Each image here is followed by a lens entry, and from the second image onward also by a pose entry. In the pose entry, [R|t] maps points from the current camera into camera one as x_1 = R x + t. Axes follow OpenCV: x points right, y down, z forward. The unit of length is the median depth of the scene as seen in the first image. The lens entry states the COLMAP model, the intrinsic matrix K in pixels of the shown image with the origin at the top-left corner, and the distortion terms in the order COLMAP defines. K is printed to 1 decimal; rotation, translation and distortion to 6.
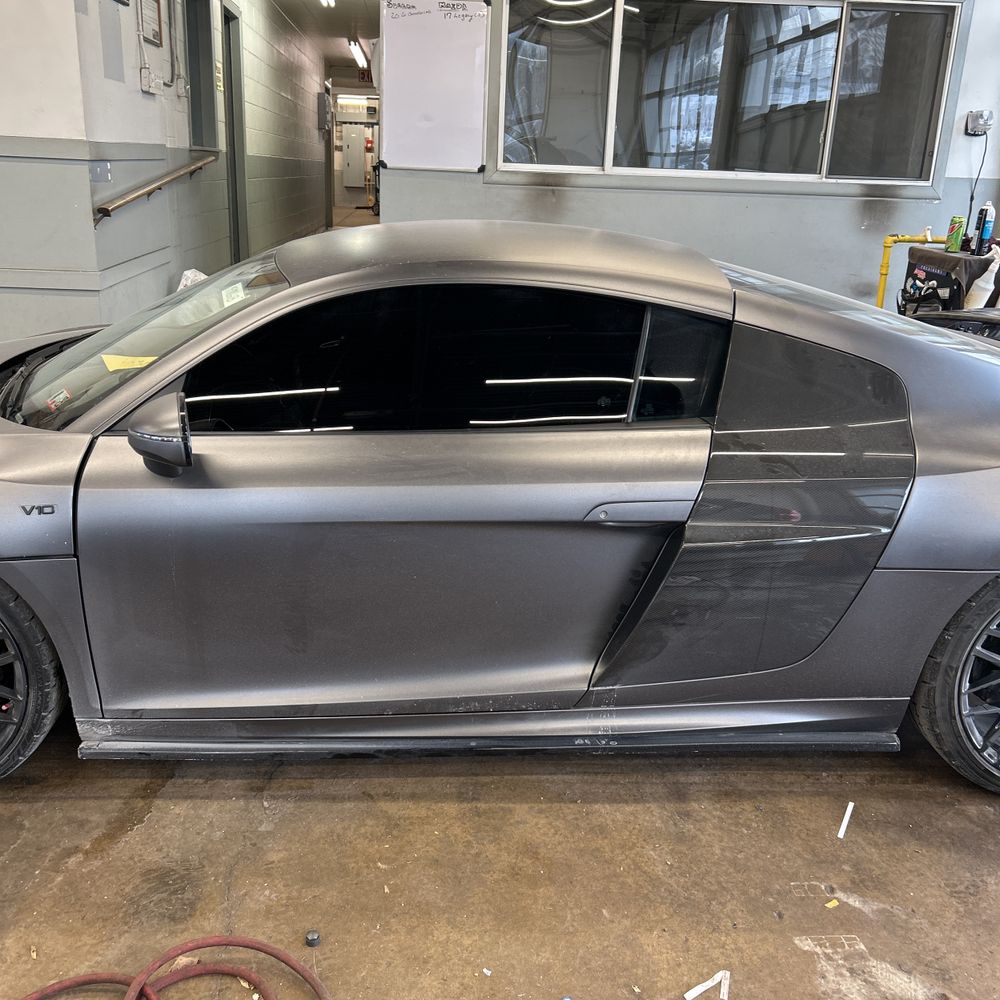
lens RADIAL K [[1012.5, 0, 500.0], [0, 1012.5, 500.0], [0, 0, 1]] dist [0.054232, -0.093991]
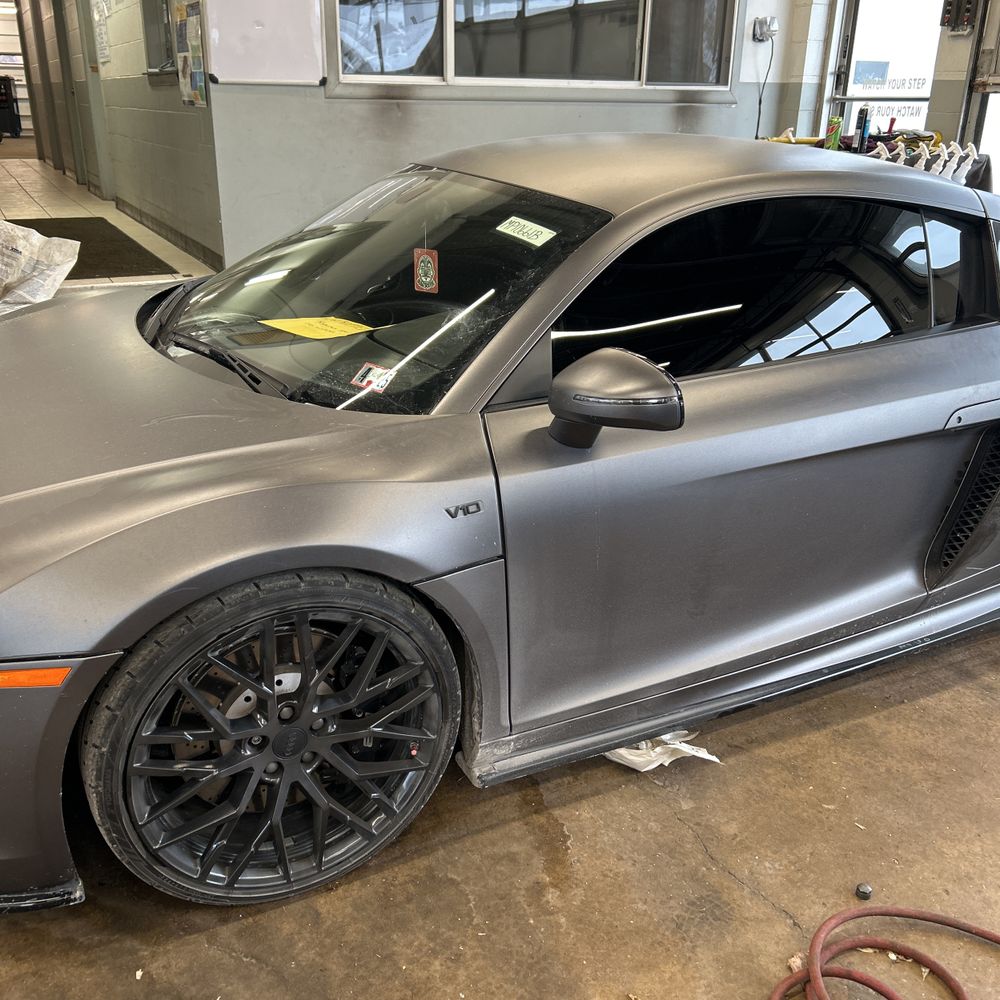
lens RADIAL K [[1012.5, 0, 500.0], [0, 1012.5, 500.0], [0, 0, 1]] dist [0.054232, -0.093991]
pose [[0.917140, -0.168401, 0.361240, -0.347954], [0.140404, 0.984763, 0.102604, -0.038196], [-0.373015, -0.043383, 0.926811, 0.107243]]
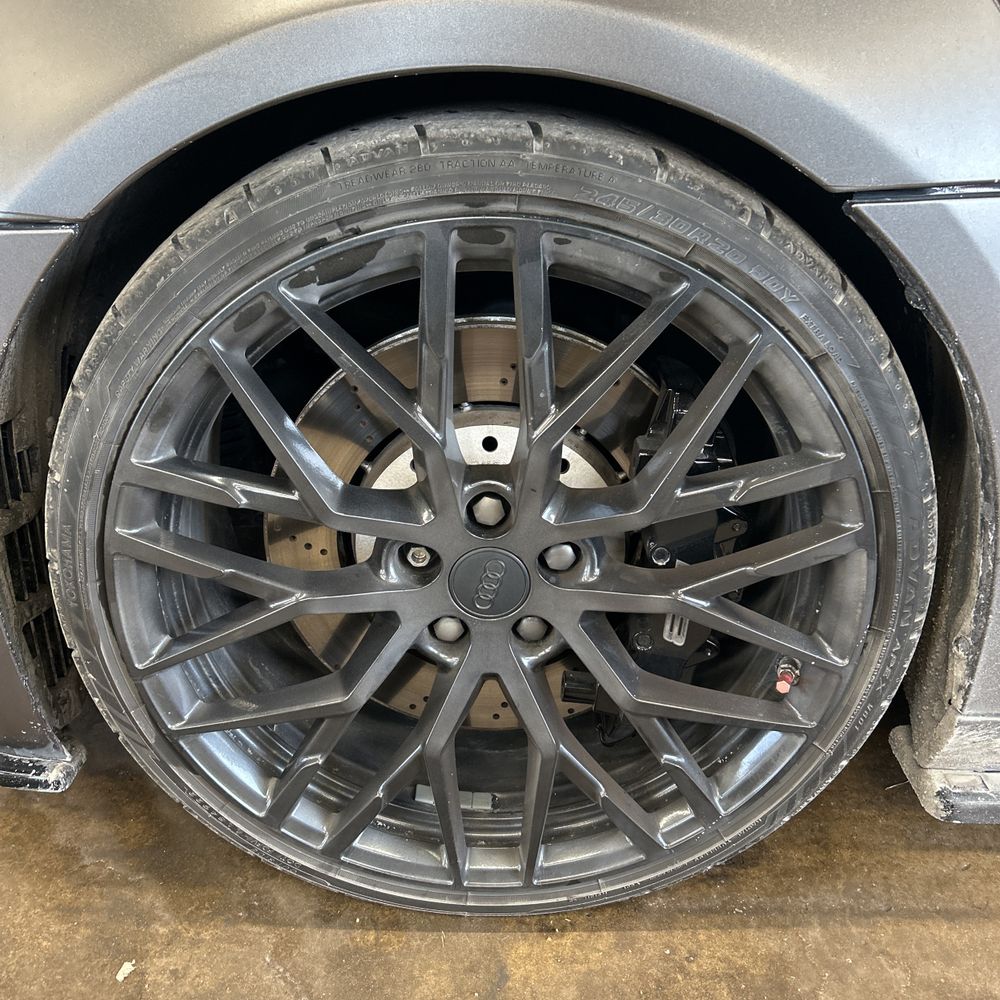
lens RADIAL K [[1012.5, 0, 500.0], [0, 1012.5, 500.0], [0, 0, 1]] dist [0.054232, -0.093991]
pose [[0.996068, -0.003873, -0.088504, -0.278511], [0.013176, 0.994409, 0.104770, 0.053025], [0.087604, -0.105524, 0.990550, 0.335010]]
